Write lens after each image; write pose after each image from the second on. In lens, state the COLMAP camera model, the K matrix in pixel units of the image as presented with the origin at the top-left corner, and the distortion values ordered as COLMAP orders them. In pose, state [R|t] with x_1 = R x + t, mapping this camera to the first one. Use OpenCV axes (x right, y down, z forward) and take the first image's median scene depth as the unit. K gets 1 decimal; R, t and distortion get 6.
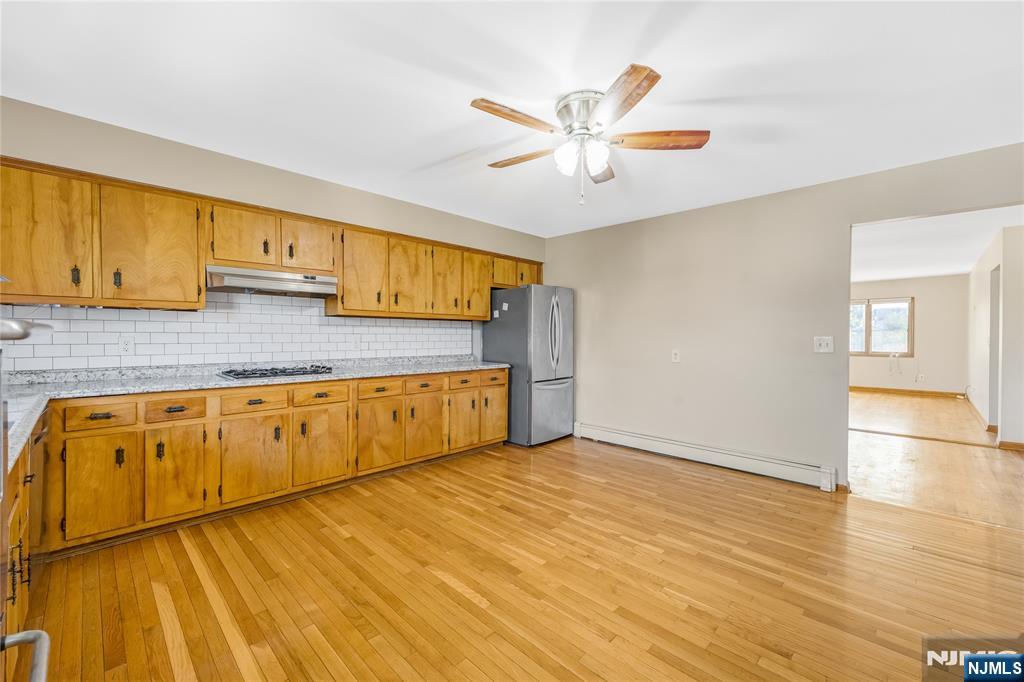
lens RADIAL K [[418.2, 0, 524.3], [0, 418.2, 337.0], [0, 0, 1]] dist [0.000721, -0.000015]
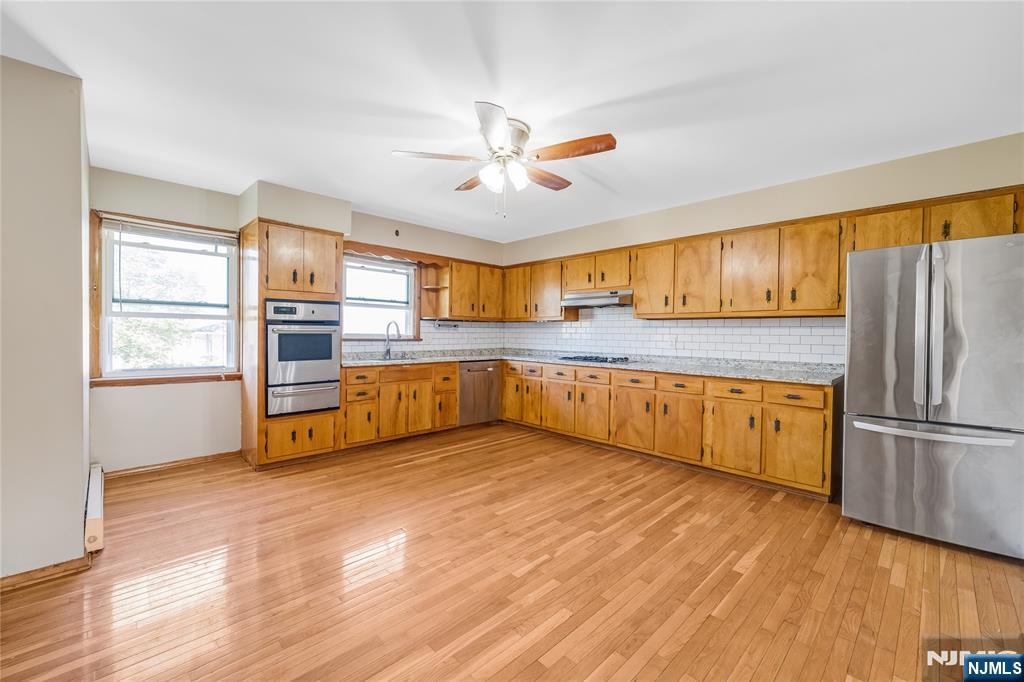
lens RADIAL K [[418.2, 0, 524.3], [0, 418.2, 337.0], [0, 0, 1]] dist [0.000721, -0.000015]
pose [[-0.017526, 0.001217, -0.999846, 0.882939], [-0.017929, 0.999838, 0.001531, 0.006289], [0.999686, 0.017953, -0.017502, 0.747605]]
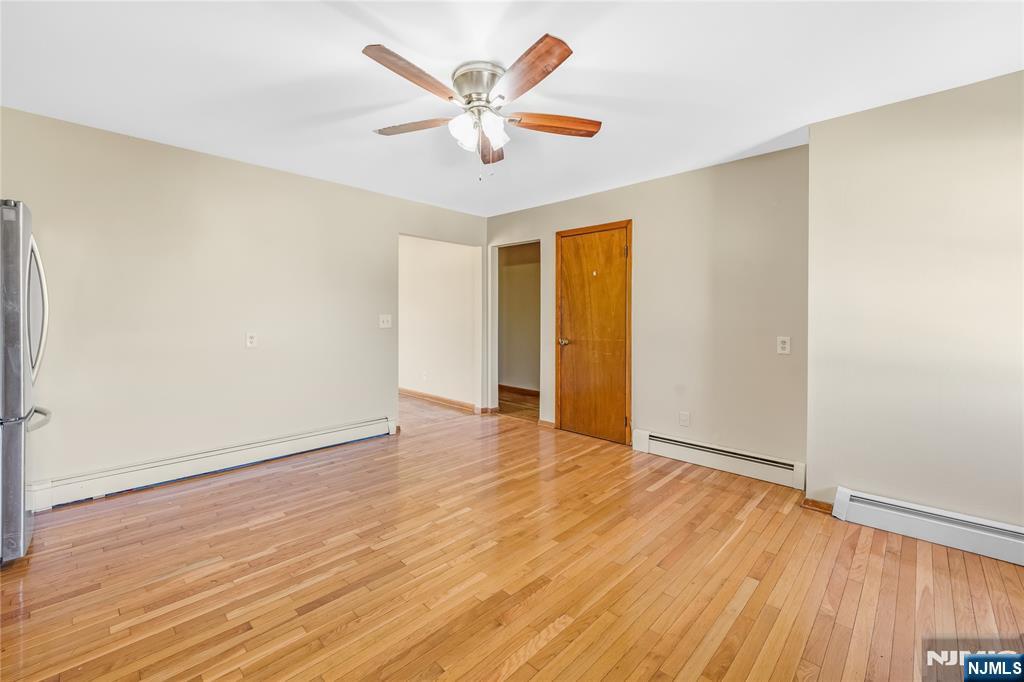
lens RADIAL K [[410.4, 0, 500.6], [0, 410.4, 318.9], [0, 0, 1]] dist [0.000034, 0.000012]
pose [[0.038279, -0.014188, 0.999166, -0.556381], [0.001954, 0.999898, 0.014123, -0.008725], [-0.999265, 0.001412, 0.038302, 0.637823]]
